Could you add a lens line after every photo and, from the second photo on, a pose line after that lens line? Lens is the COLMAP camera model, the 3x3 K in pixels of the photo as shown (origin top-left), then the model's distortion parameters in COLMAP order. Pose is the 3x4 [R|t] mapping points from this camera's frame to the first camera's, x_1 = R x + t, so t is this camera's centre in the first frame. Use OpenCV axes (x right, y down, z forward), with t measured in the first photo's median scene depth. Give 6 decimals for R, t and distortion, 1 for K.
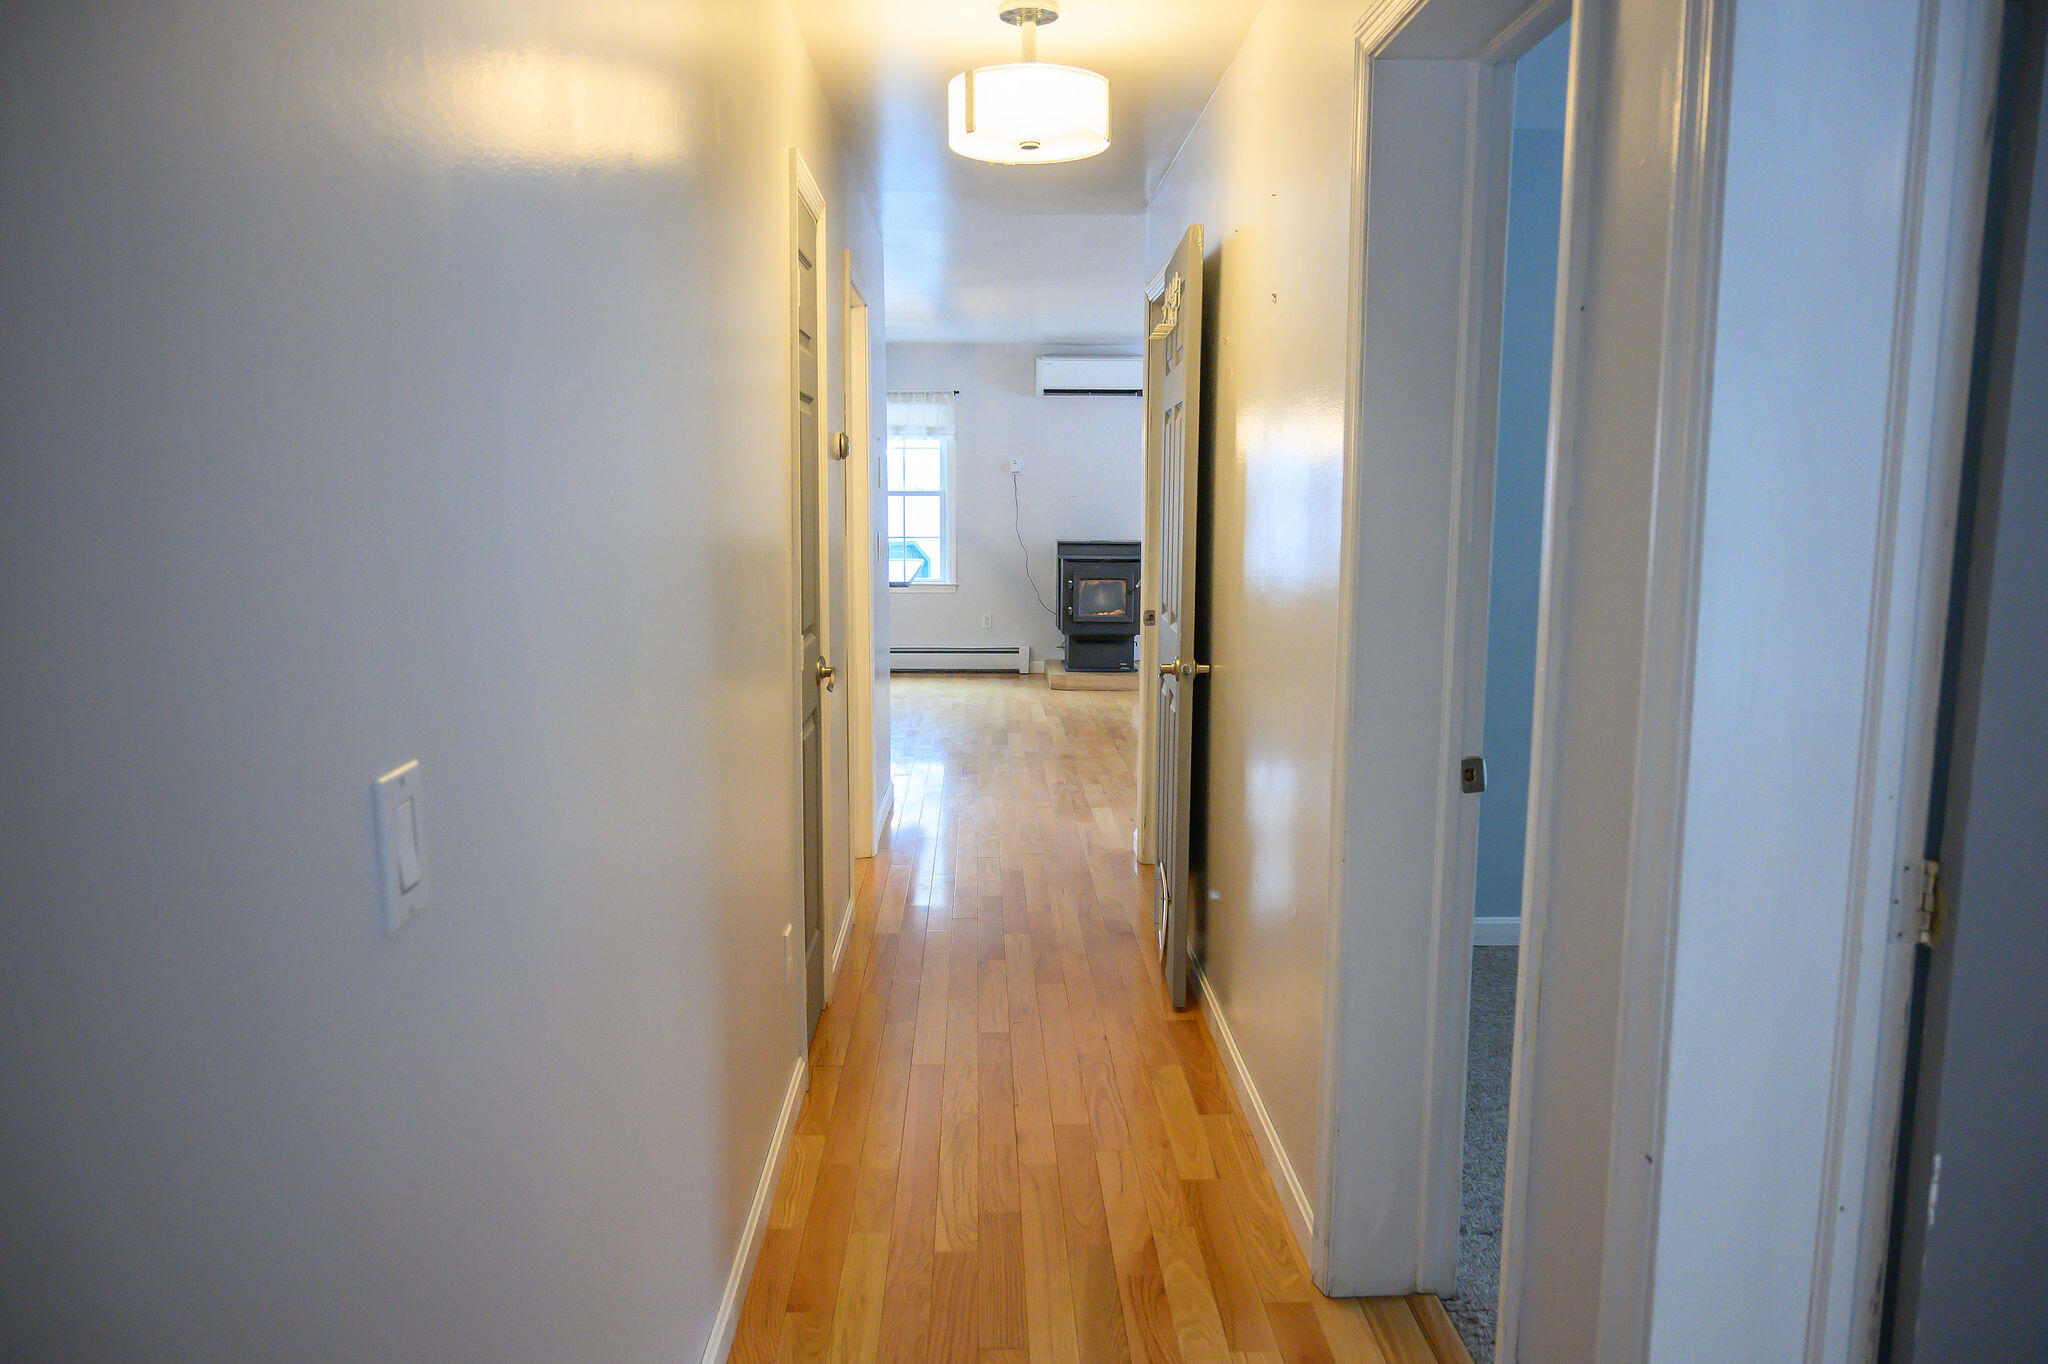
lens RADIAL K [[1396.8, 0, 1024.2], [0, 1396.8, 684.8], [0, 0, 1]] dist [-0.001238, 0.003645]
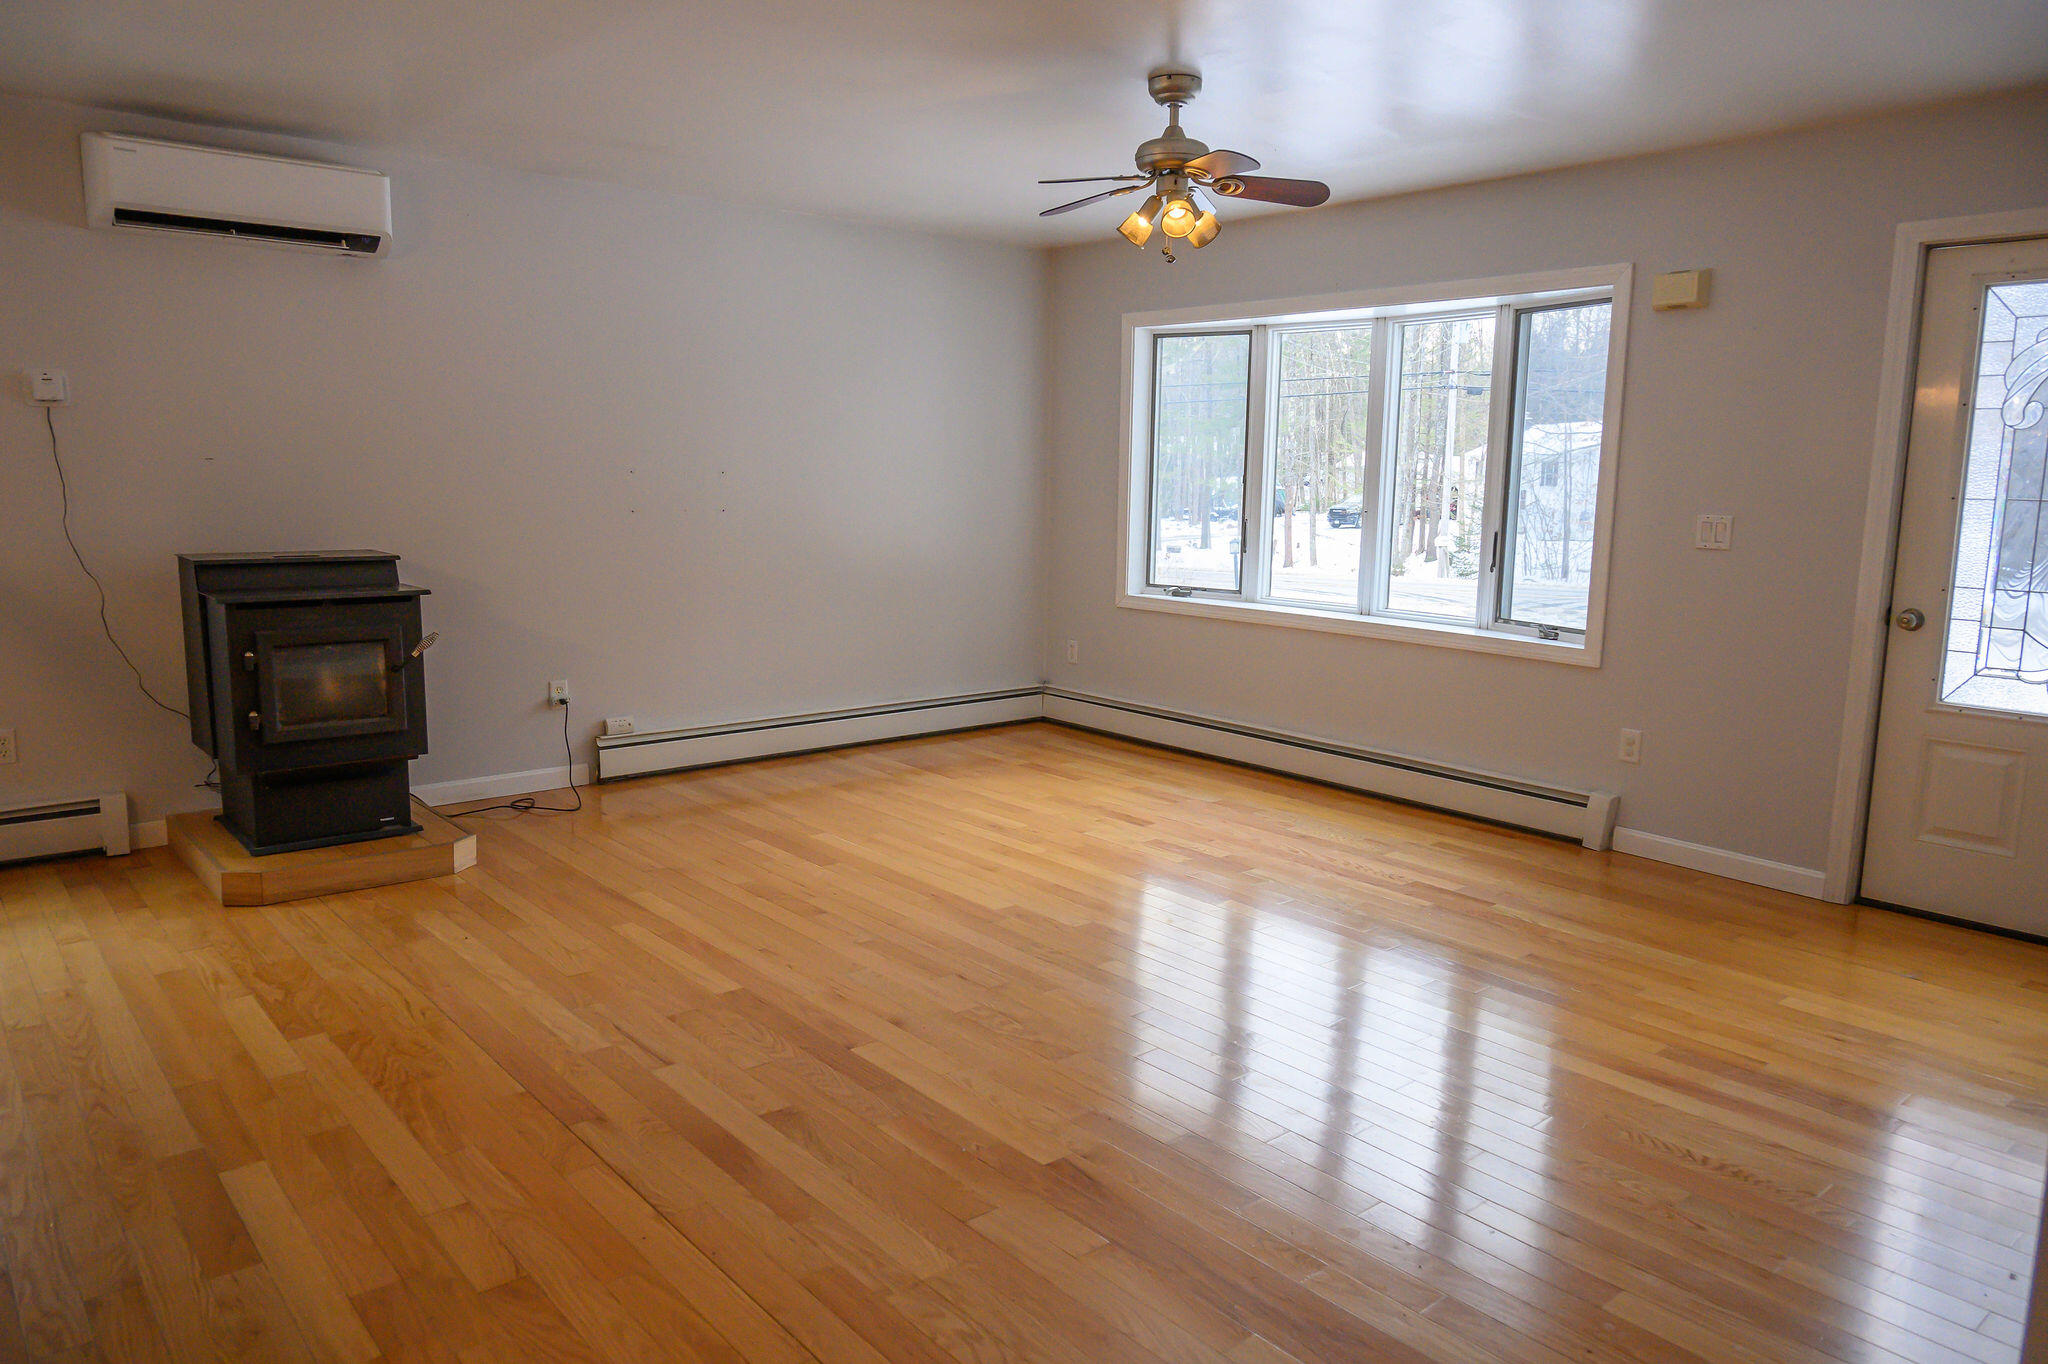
lens RADIAL K [[1396.8, 0, 1018.9], [0, 1396.8, 681.4], [0, 0, 1]] dist [-0.001238, 0.003645]
pose [[0.786849, -0.091695, 0.610295, -0.043171], [0.075317, 0.995776, 0.052507, -0.068218], [-0.612532, 0.004650, 0.790432, 0.490861]]
